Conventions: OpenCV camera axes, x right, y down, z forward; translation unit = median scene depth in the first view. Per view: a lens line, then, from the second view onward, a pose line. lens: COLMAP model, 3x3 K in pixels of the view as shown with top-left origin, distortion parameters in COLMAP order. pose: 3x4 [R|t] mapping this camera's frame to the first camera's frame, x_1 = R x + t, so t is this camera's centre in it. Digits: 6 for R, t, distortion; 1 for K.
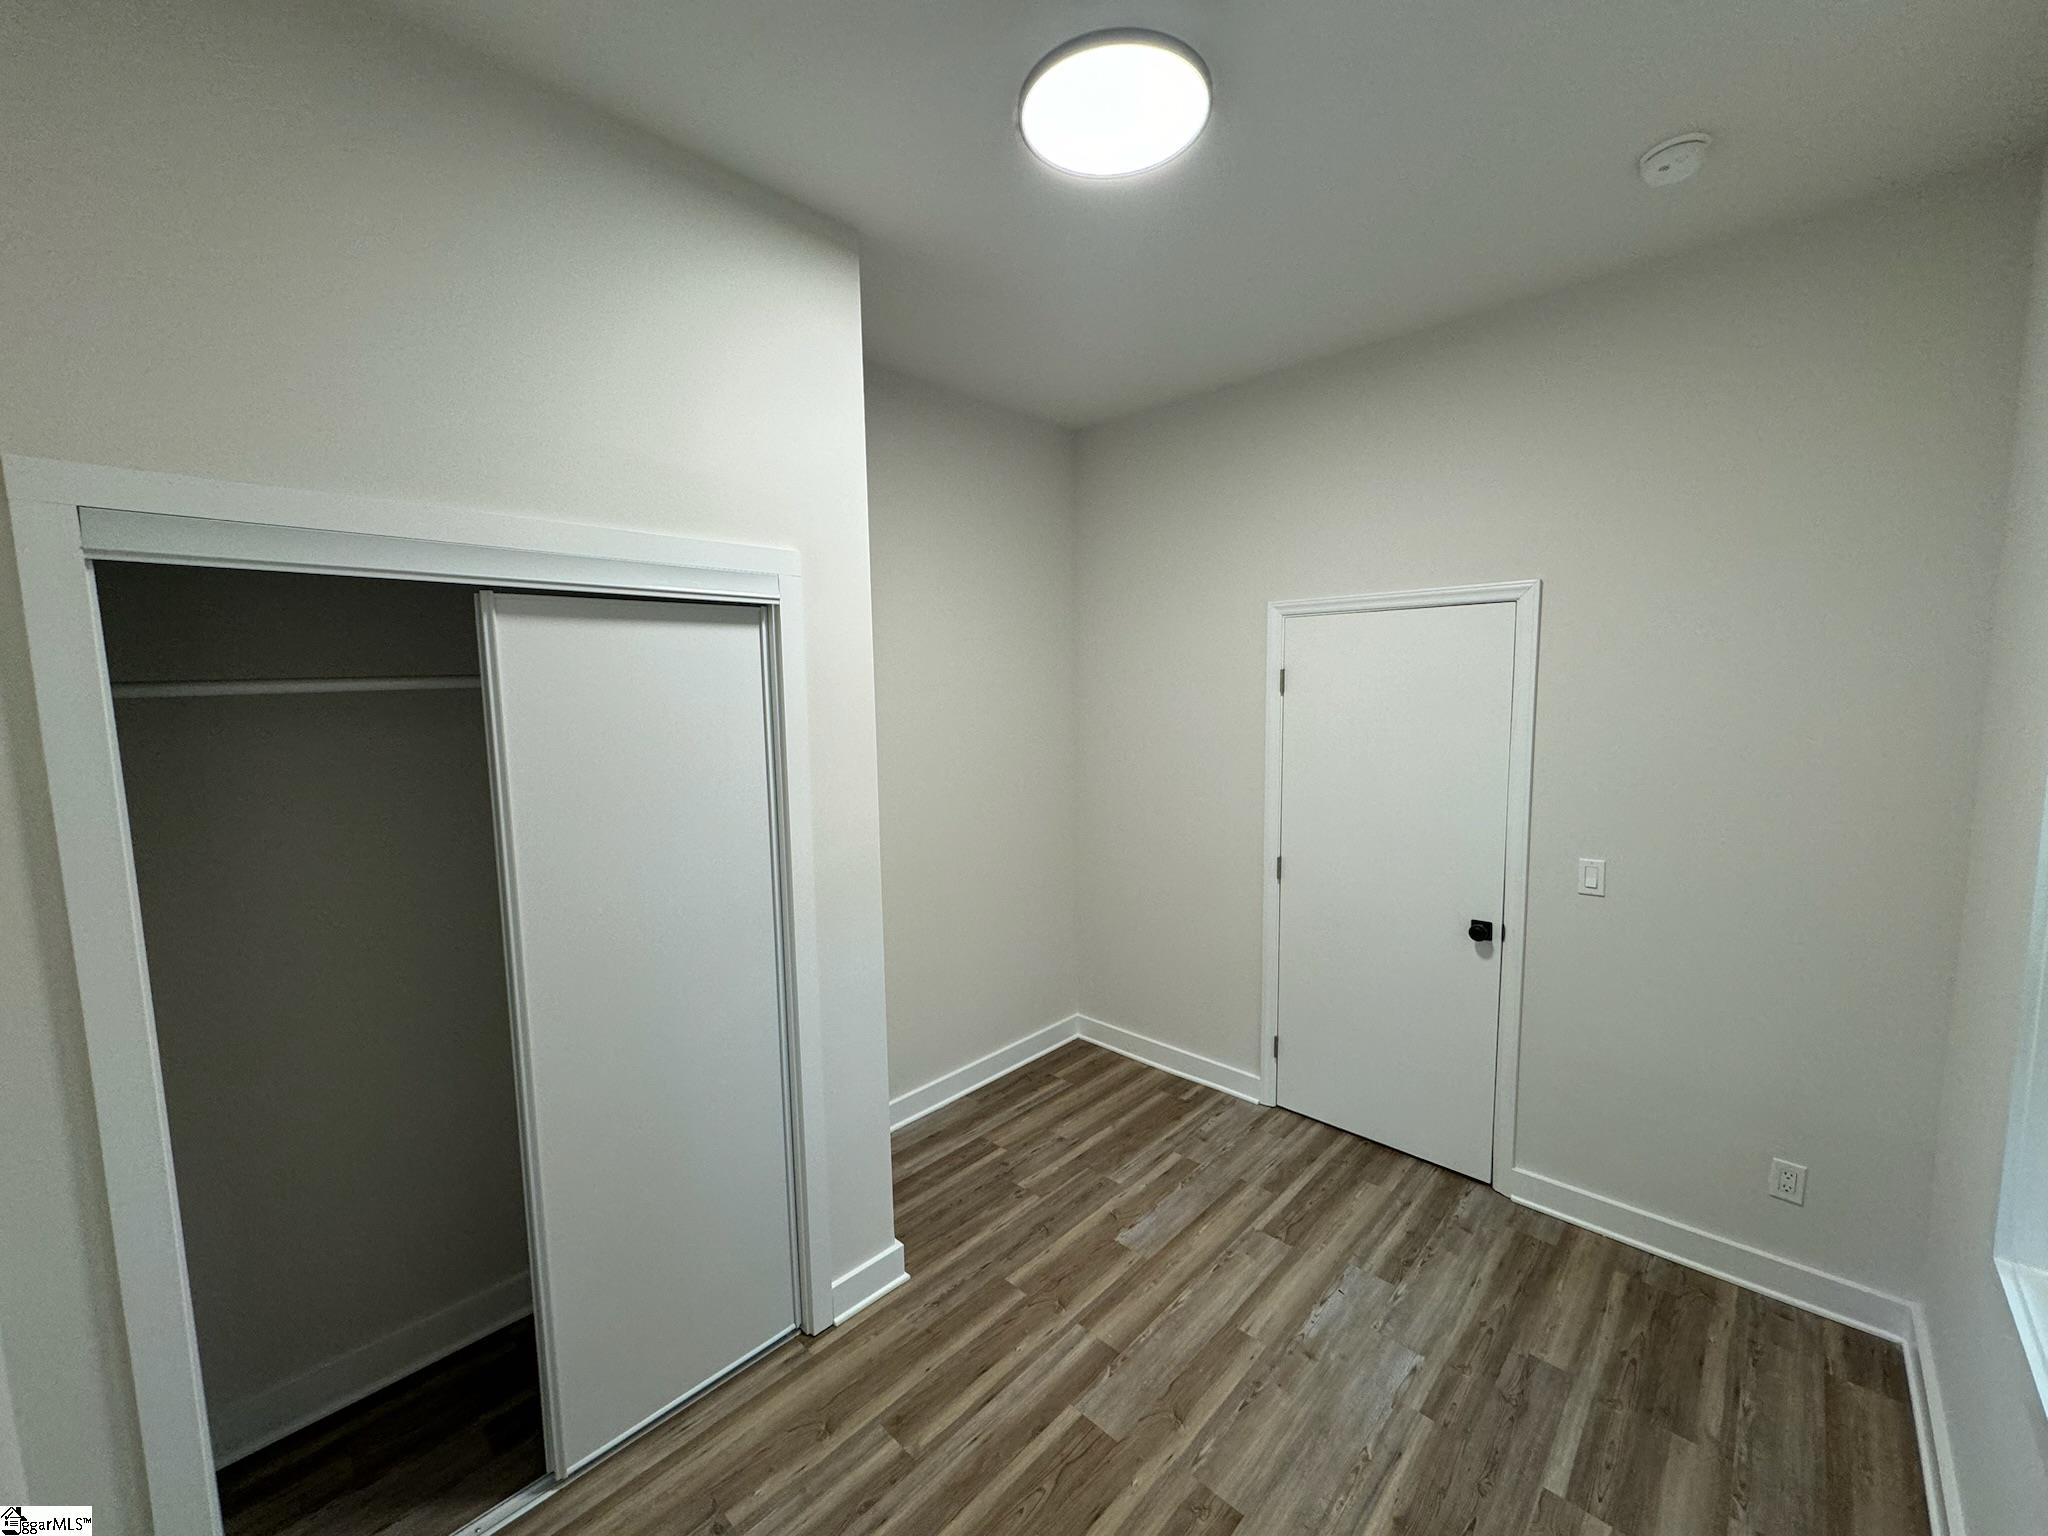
lens RADIAL K [[813.6, 0, 1023.0], [0, 813.6, 770.2], [0, 0, 1]] dist [0.001756, -0.000361]
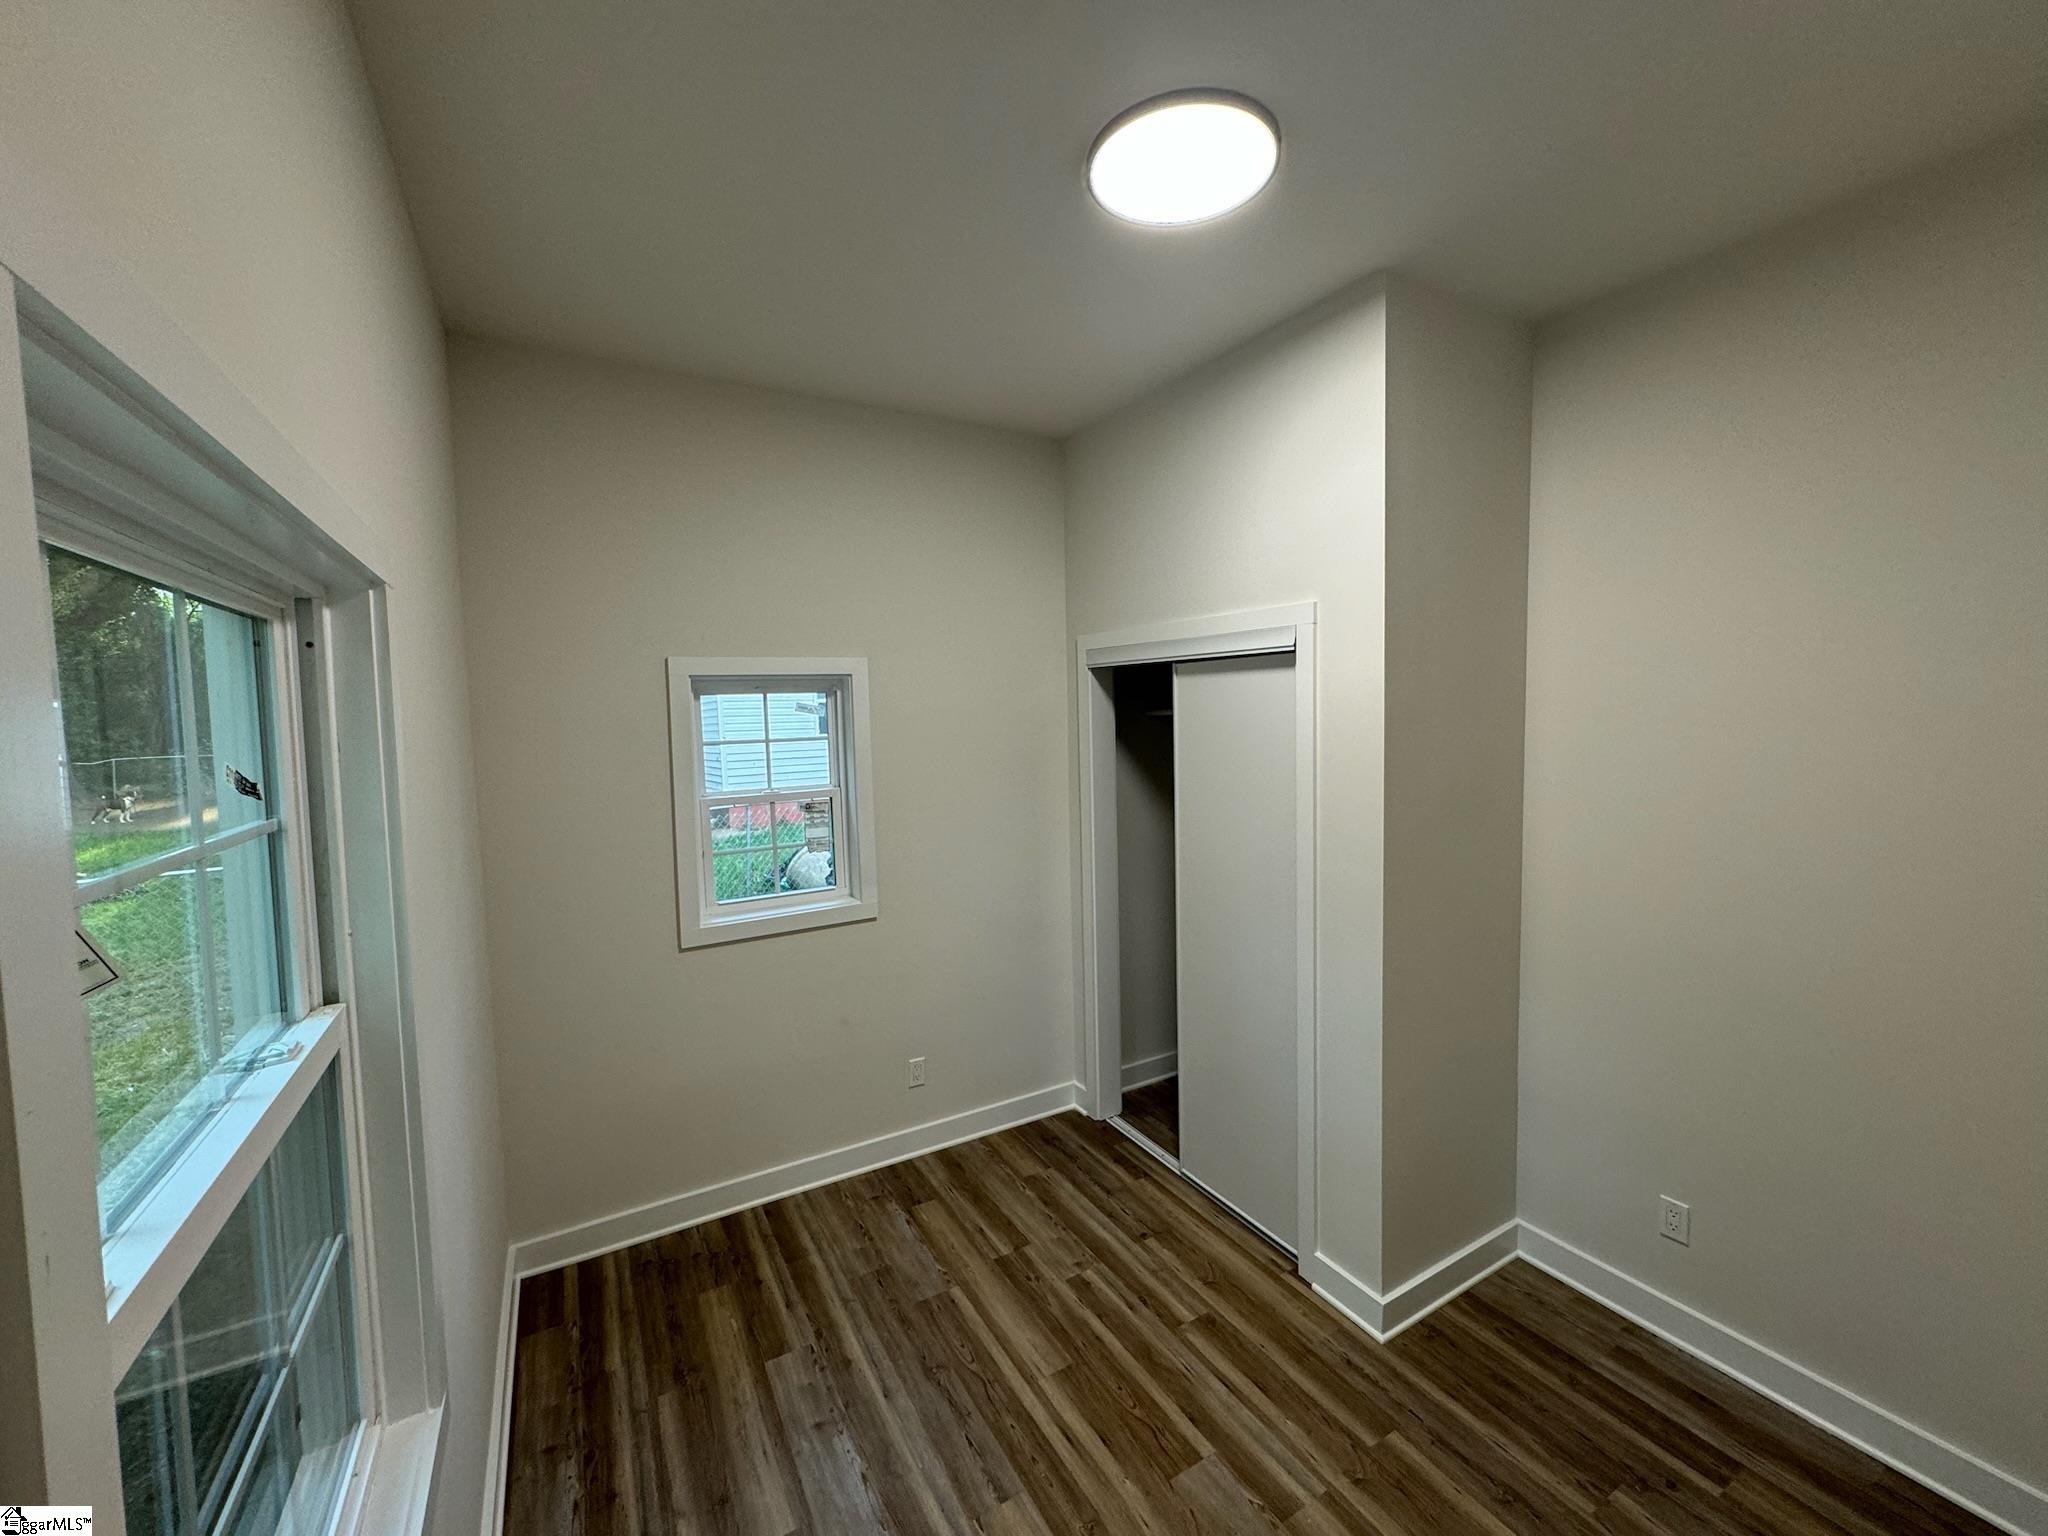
lens RADIAL K [[813.6, 0, 1025.5], [0, 813.6, 762.5], [0, 0, 1]] dist [0.001756, -0.000361]
pose [[-0.282463, 0.086001, -0.955415, 0.932925], [-0.078009, 0.990615, 0.112232, -0.131496], [0.956101, 0.106232, -0.273103, 0.900133]]
